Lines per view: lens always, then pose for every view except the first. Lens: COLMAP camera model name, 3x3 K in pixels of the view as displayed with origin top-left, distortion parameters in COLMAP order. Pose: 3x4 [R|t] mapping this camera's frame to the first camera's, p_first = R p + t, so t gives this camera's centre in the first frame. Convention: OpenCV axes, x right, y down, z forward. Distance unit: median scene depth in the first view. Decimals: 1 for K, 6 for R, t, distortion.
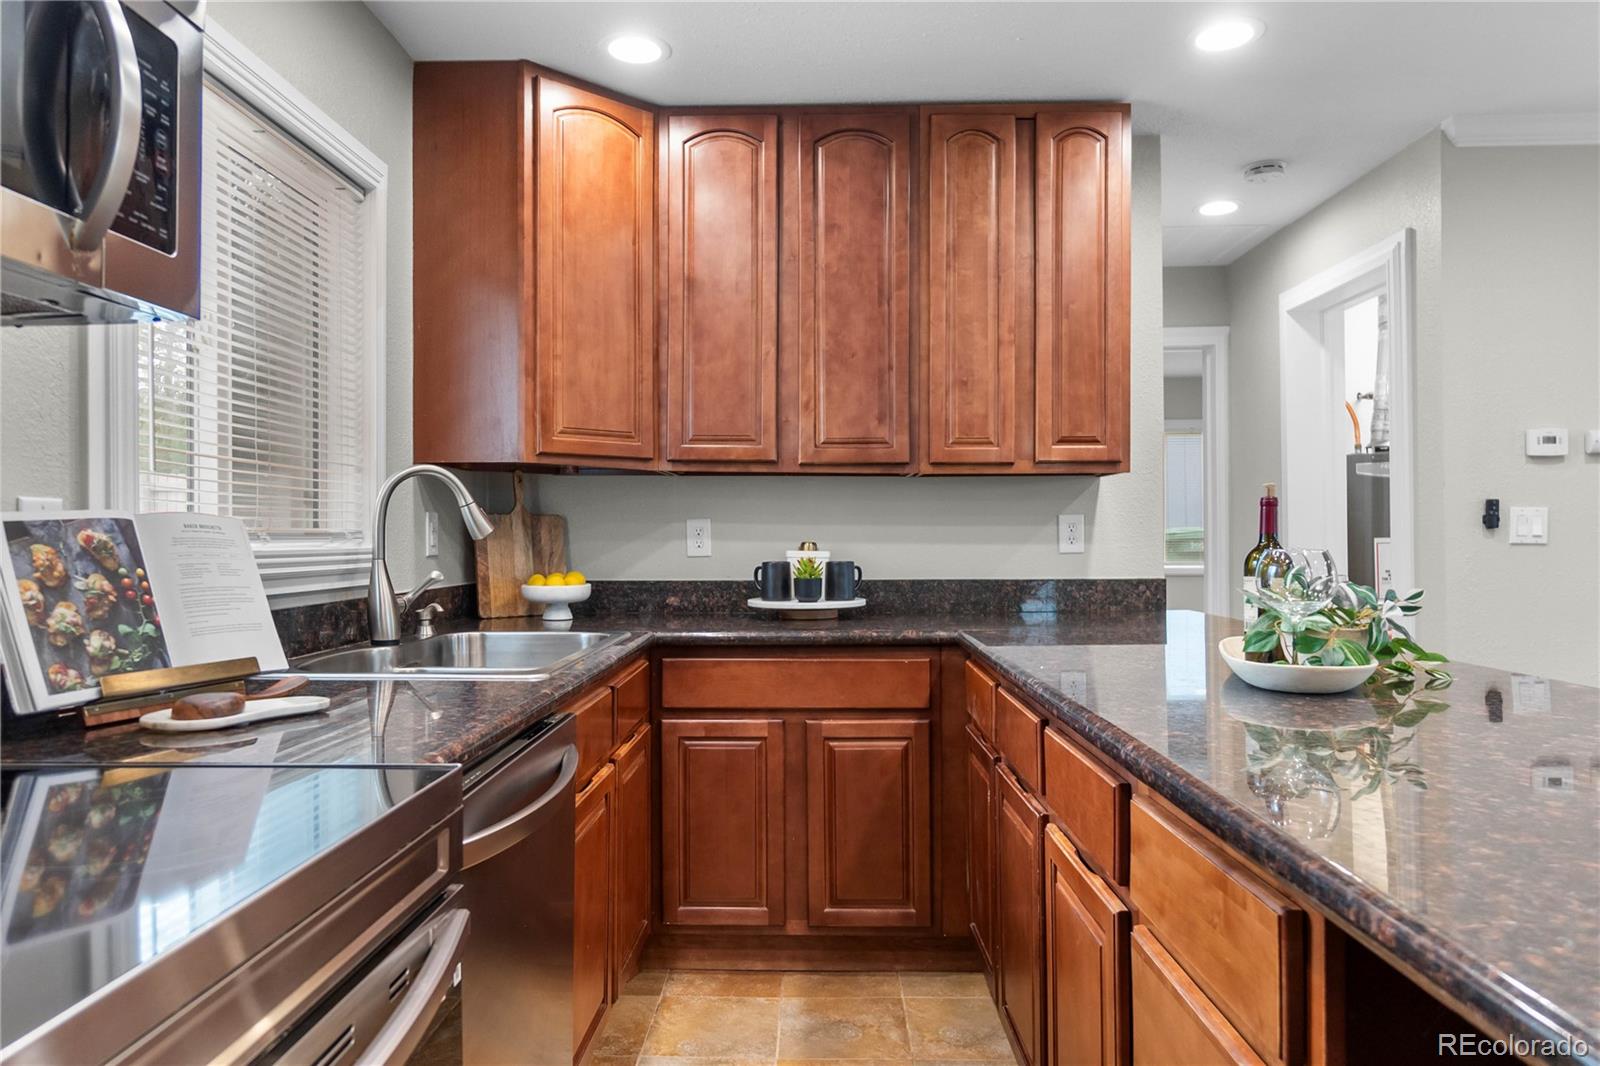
lens RADIAL K [[1026.6, 0, 801.2], [0, 1026.6, 533.0], [0, 0, 1]] dist [-0.002277, -0.000134]
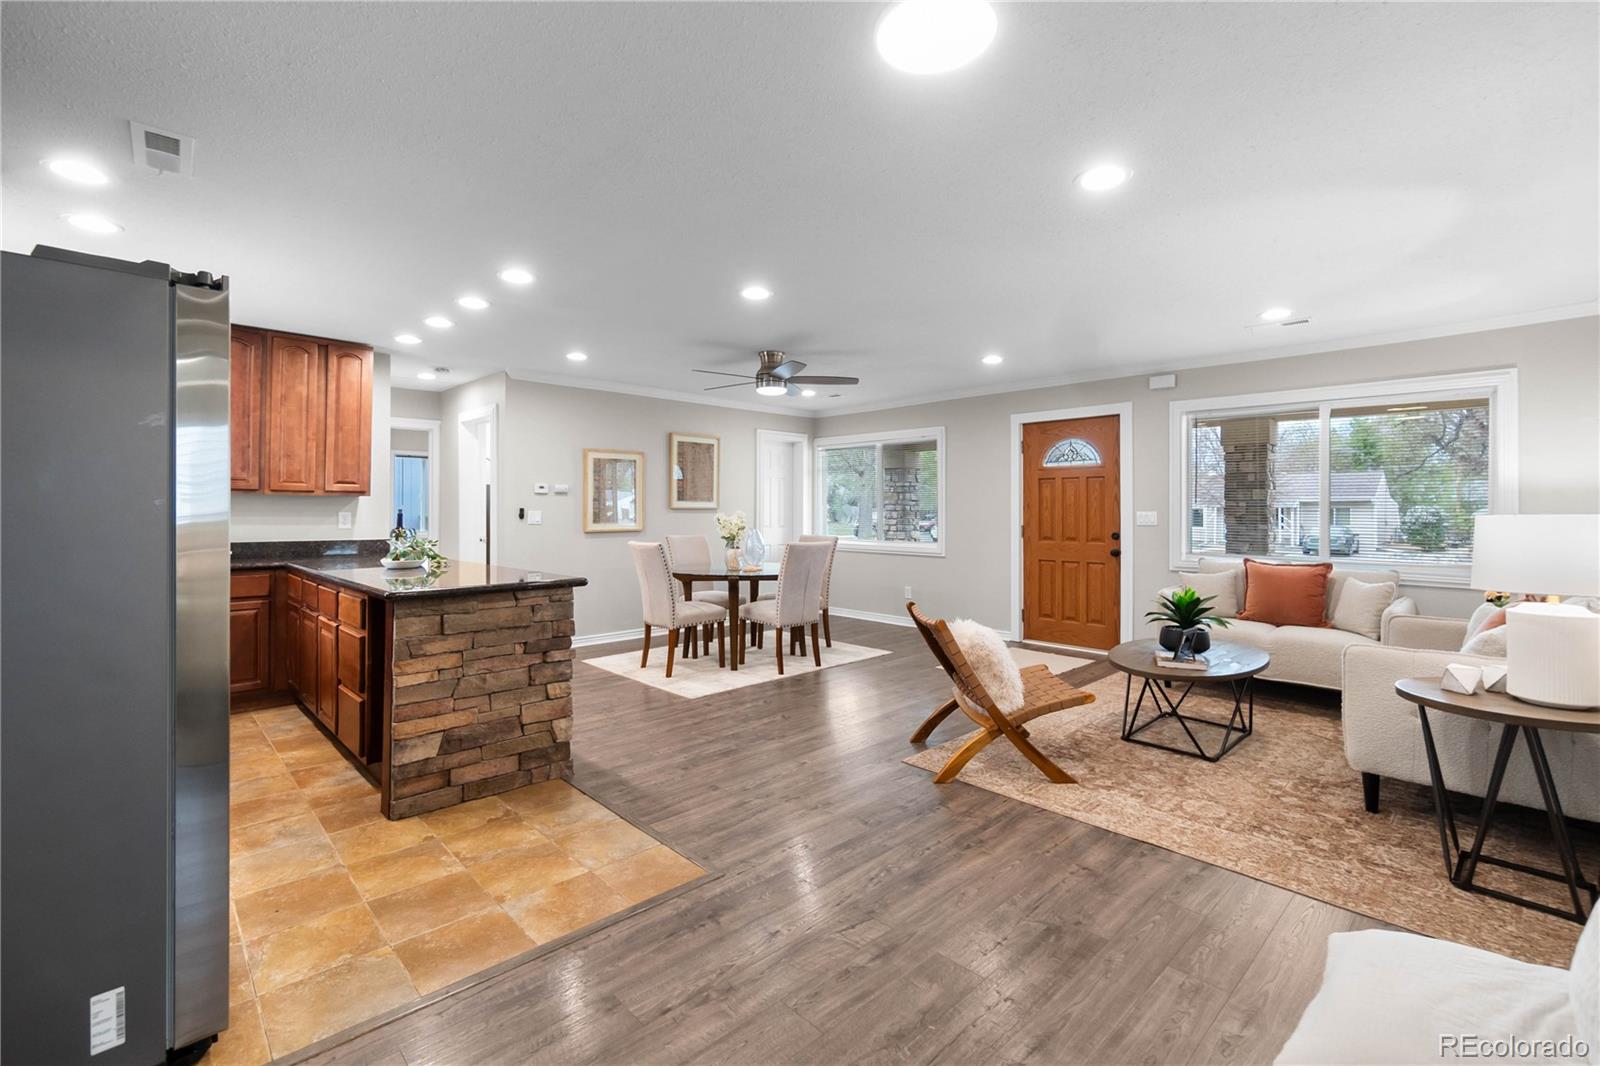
lens RADIAL K [[709.6, 0, 801.9], [0, 709.6, 508.5], [0, 0, 1]] dist [-0.002625, -0.000204]
pose [[0.707234, 0.011883, 0.706880, -0.149685], [-0.010490, 0.999925, -0.006314, -0.029351], [-0.706902, -0.002950, 0.707305, -0.936766]]
